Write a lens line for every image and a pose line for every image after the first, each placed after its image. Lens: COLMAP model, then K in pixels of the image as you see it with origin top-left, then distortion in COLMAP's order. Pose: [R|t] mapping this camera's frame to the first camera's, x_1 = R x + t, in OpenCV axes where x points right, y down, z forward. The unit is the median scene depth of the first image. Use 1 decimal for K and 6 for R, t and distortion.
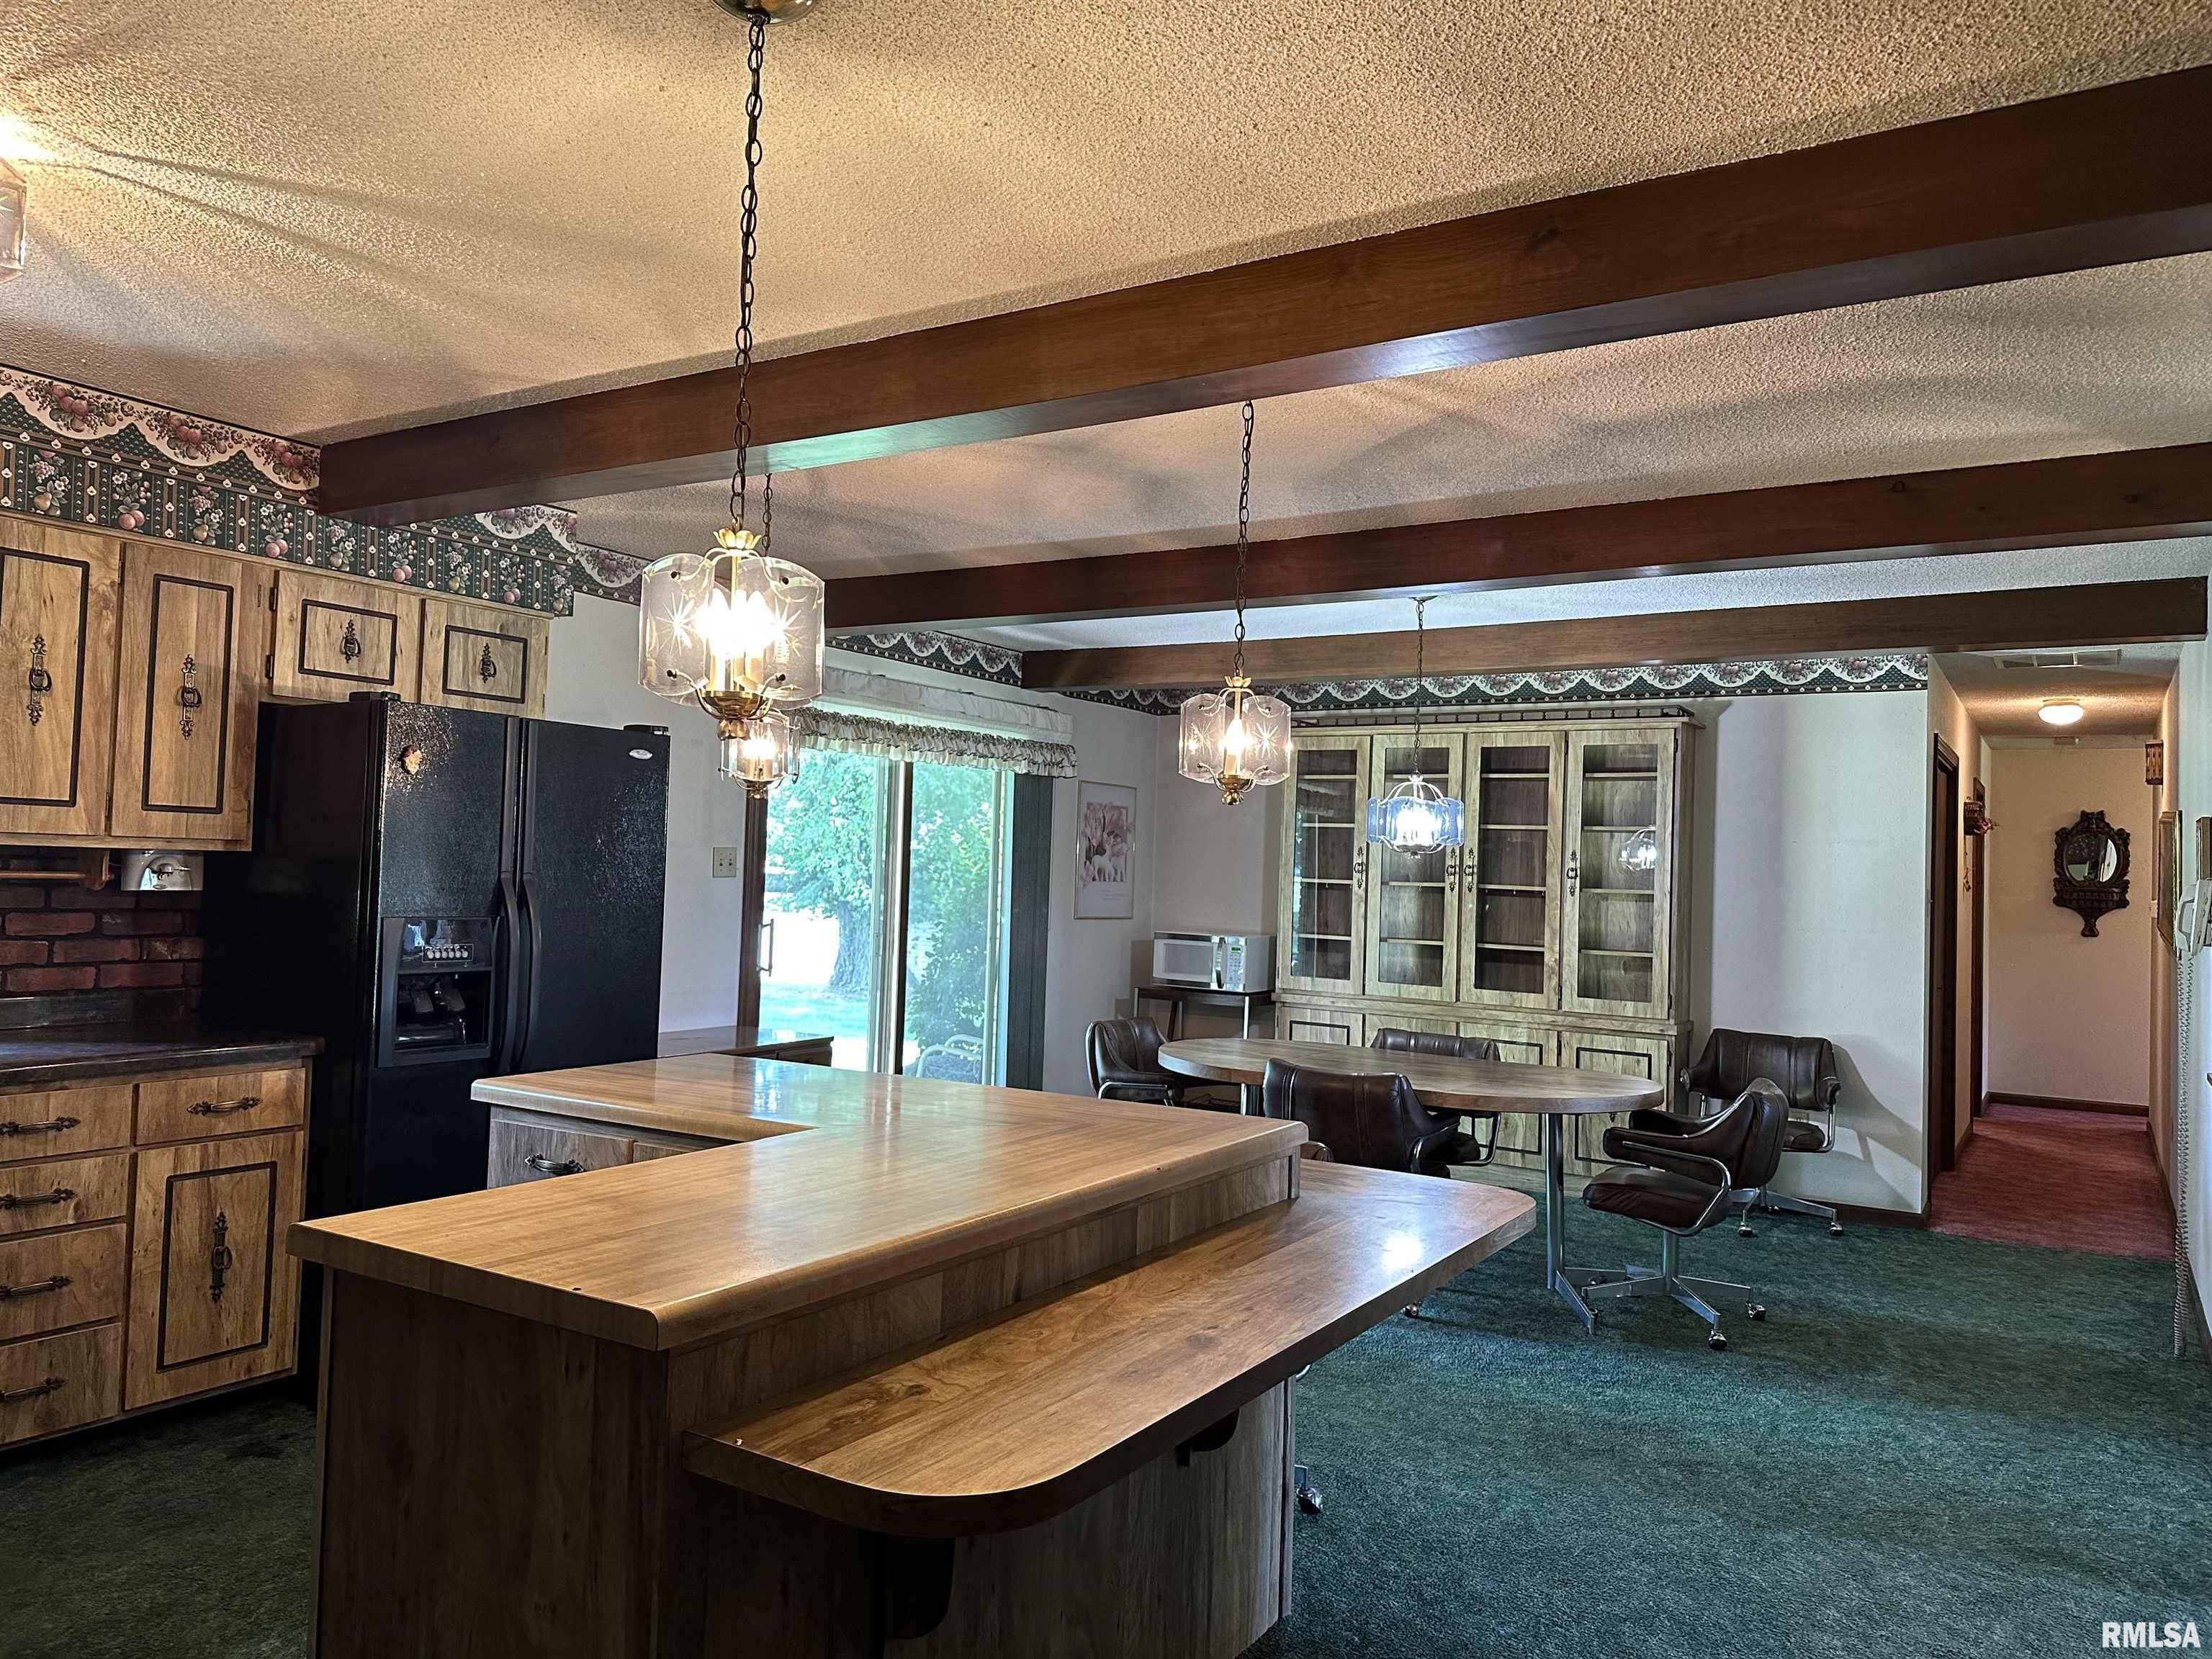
lens RADIAL K [[1529.5, 0, 1121.4], [0, 1529.5, 825.1], [0, 0, 1]] dist [0.062094, -0.088649]
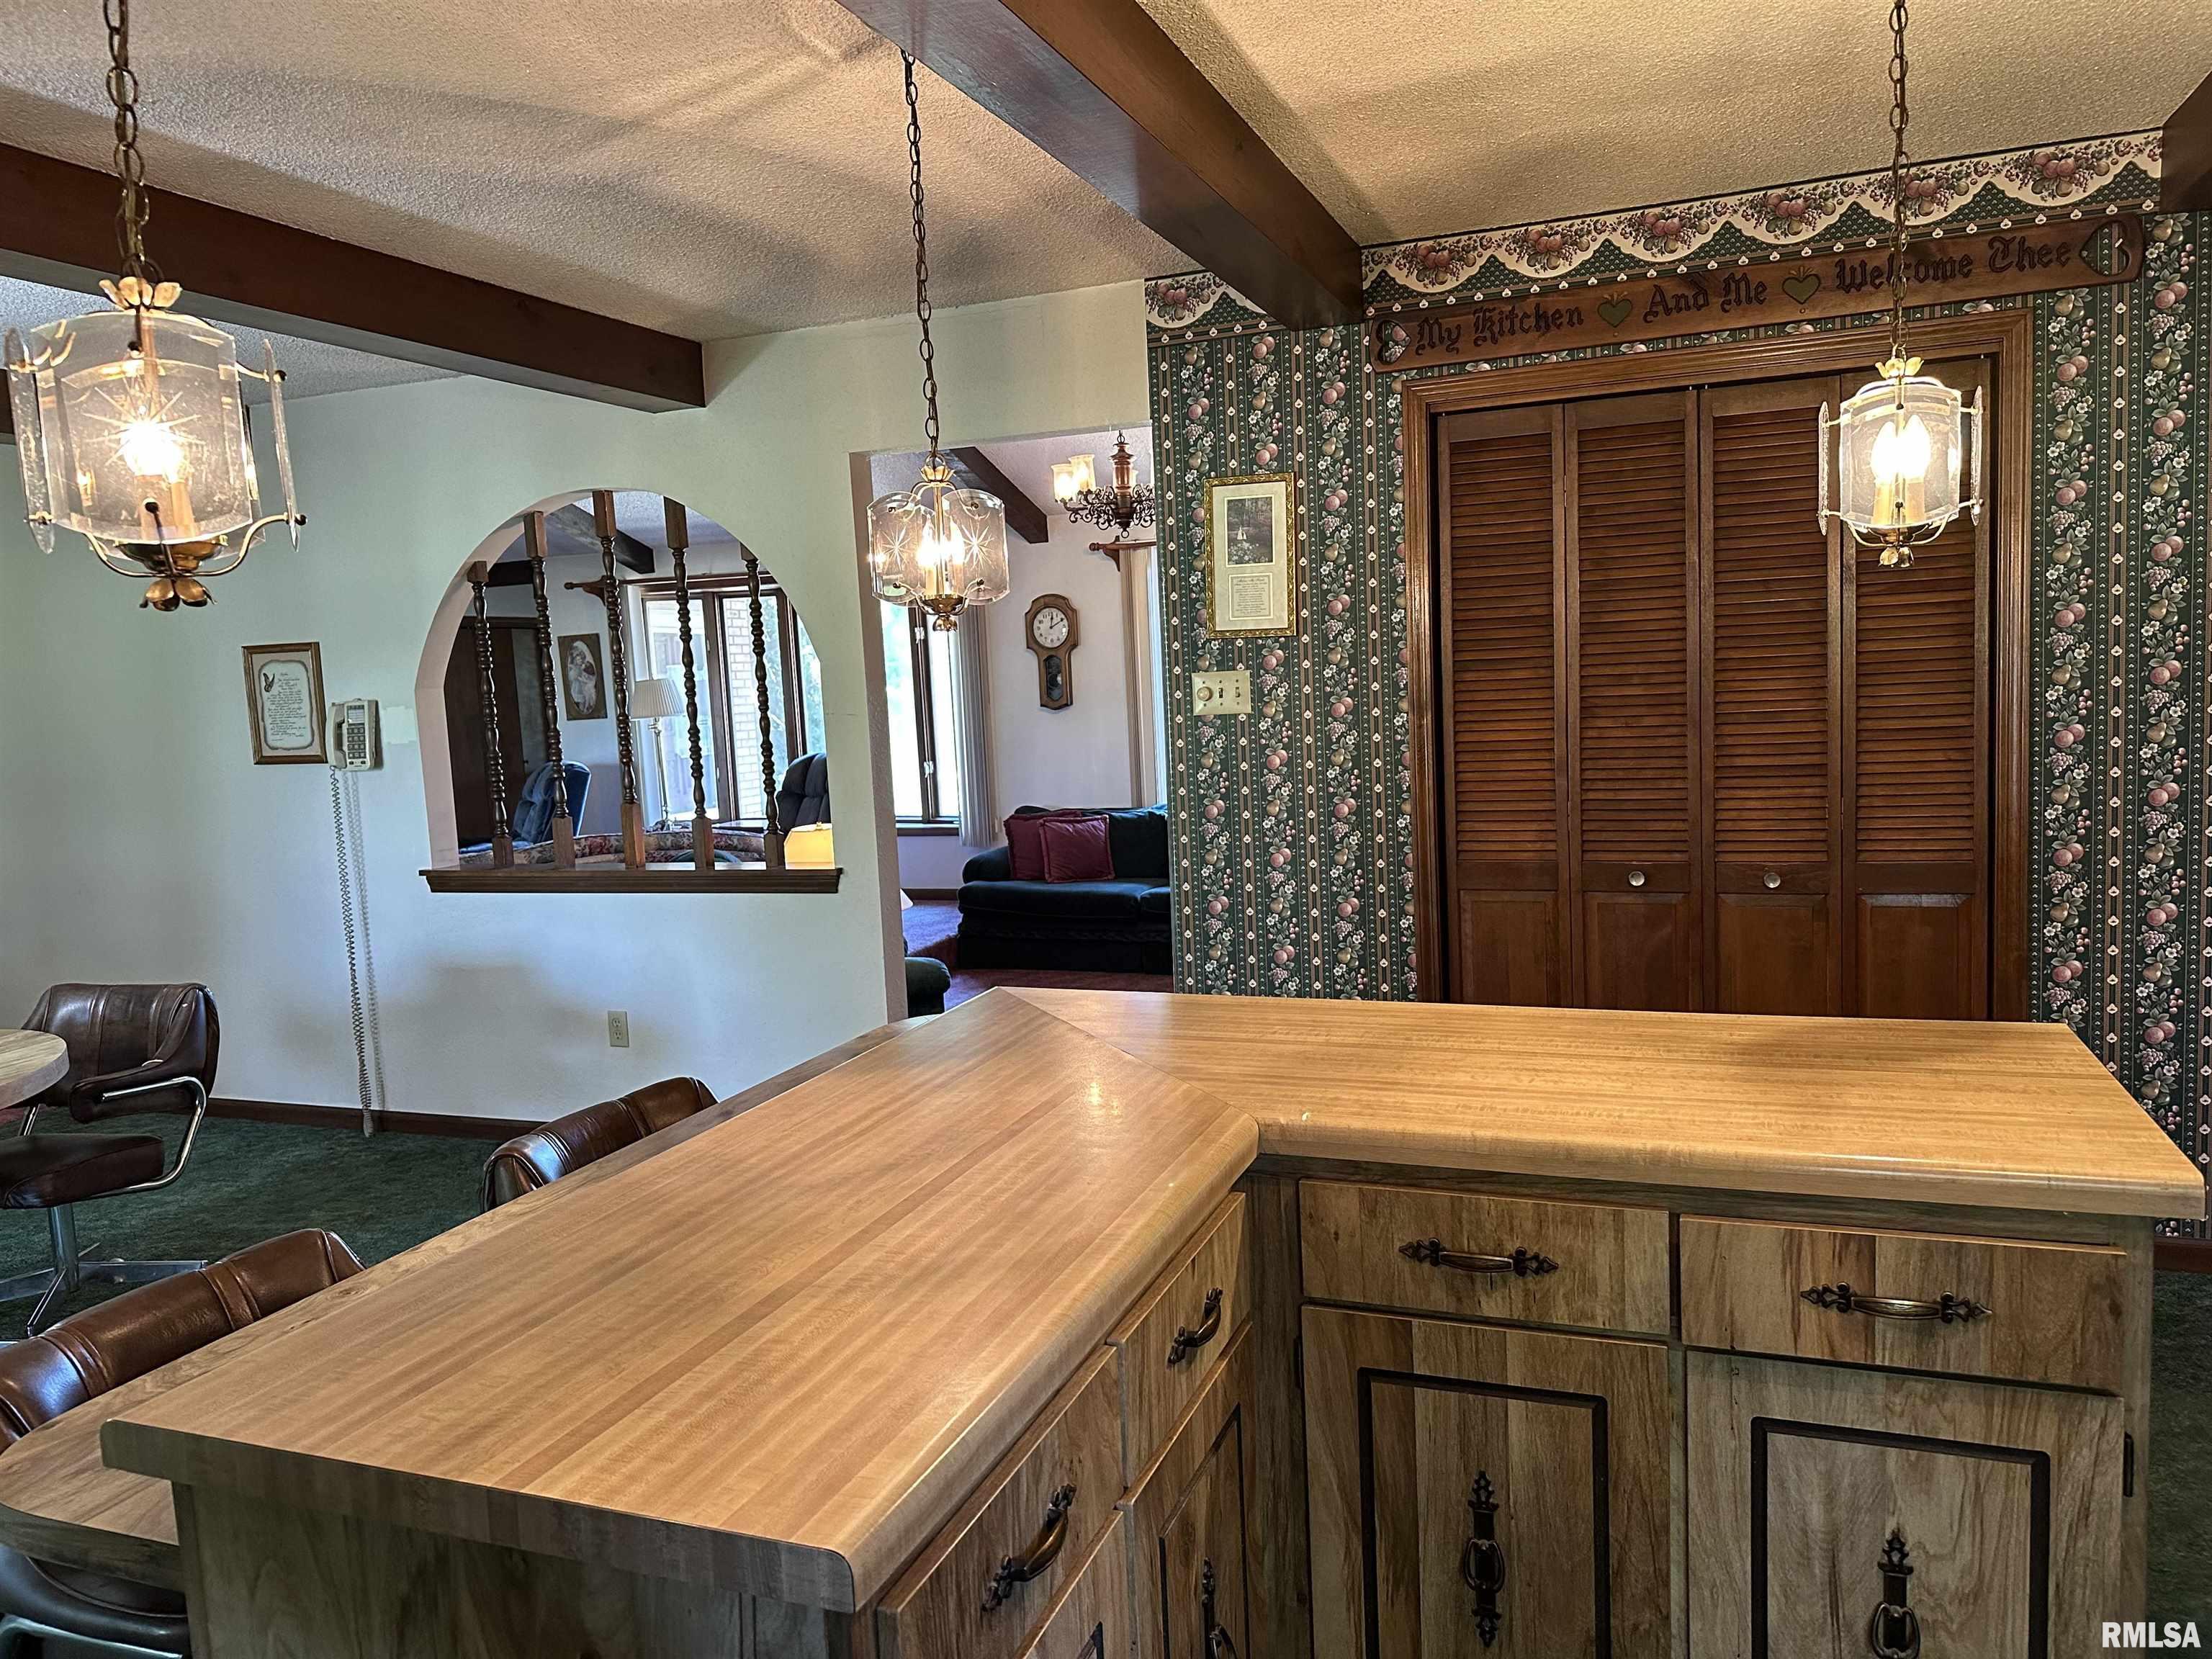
lens RADIAL K [[1529.5, 0, 1116.0], [0, 1529.5, 846.5], [0, 0, 1]] dist [0.062094, -0.088649]
pose [[-0.206779, -0.132511, 0.969373, -0.323113], [0.012363, 0.990353, 0.138016, -0.002597], [-0.978310, 0.040524, -0.203145, 0.458153]]
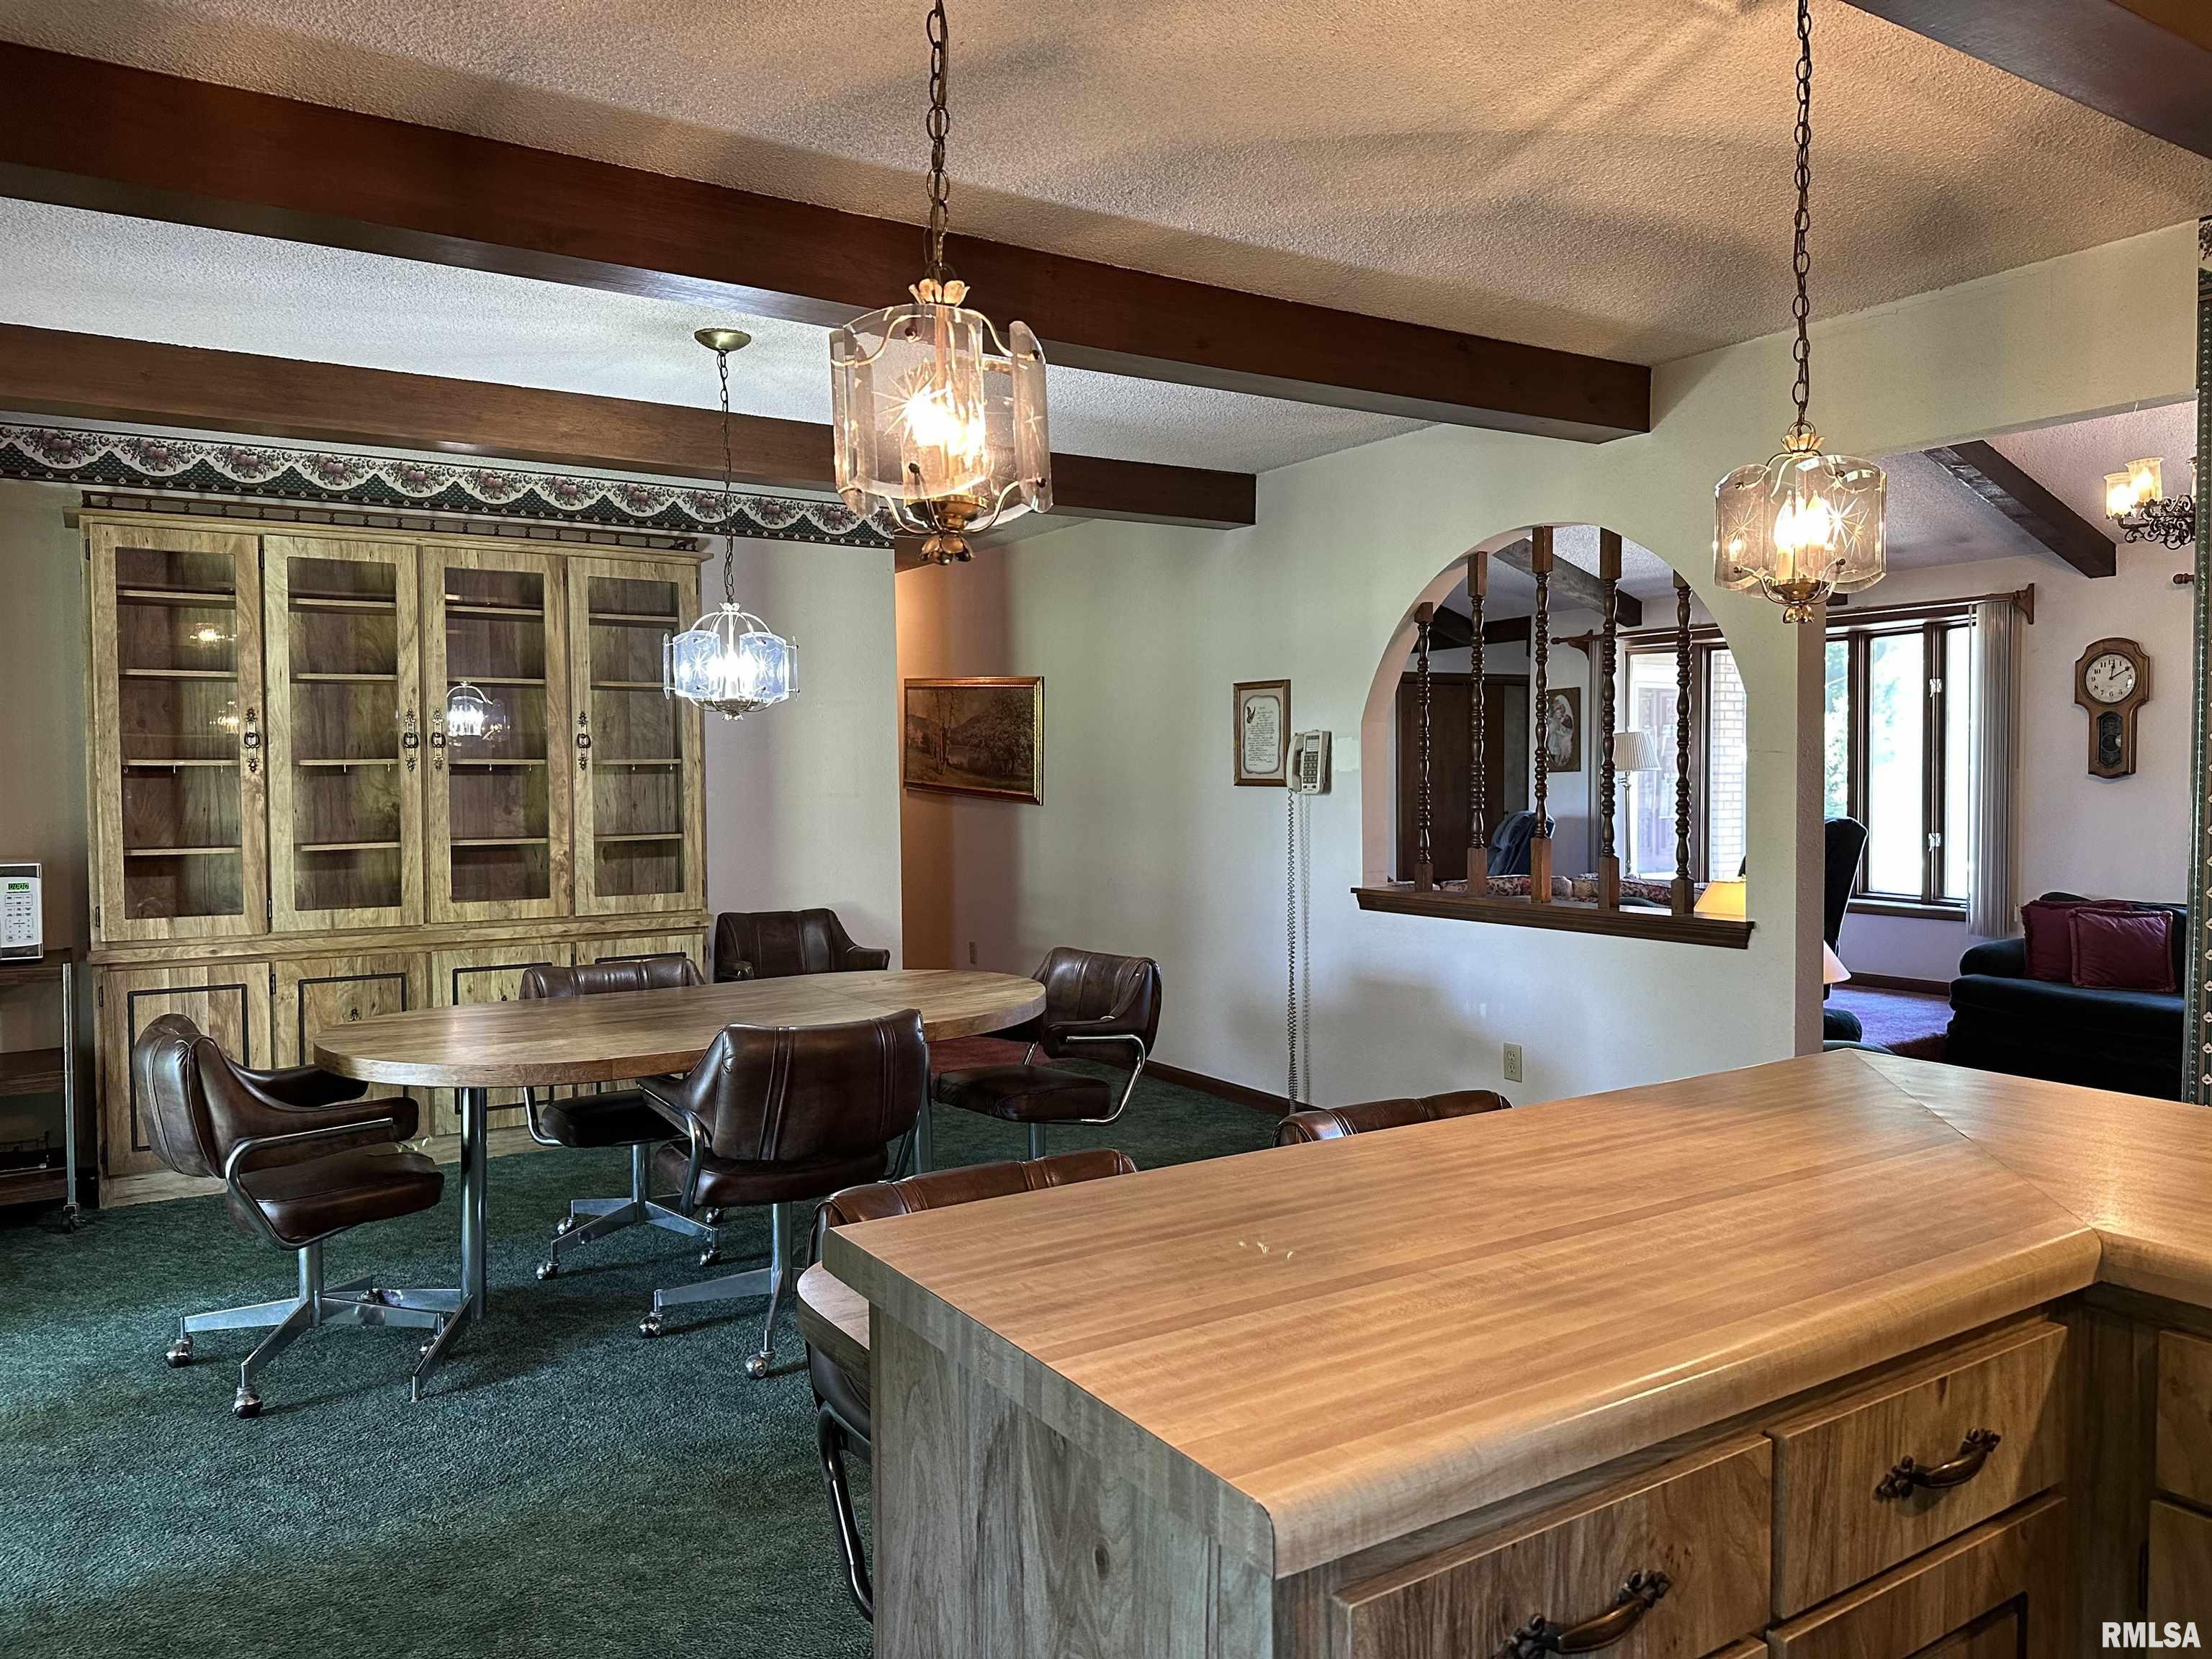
lens RADIAL K [[1529.5, 0, 1133.9], [0, 1529.5, 860.6], [0, 0, 1]] dist [0.062094, -0.088649]
pose [[0.413196, -0.087498, 0.906429, -0.306845], [-0.003753, 0.995201, 0.097777, 0.014190], [-0.910634, -0.043803, 0.410885, 0.414042]]
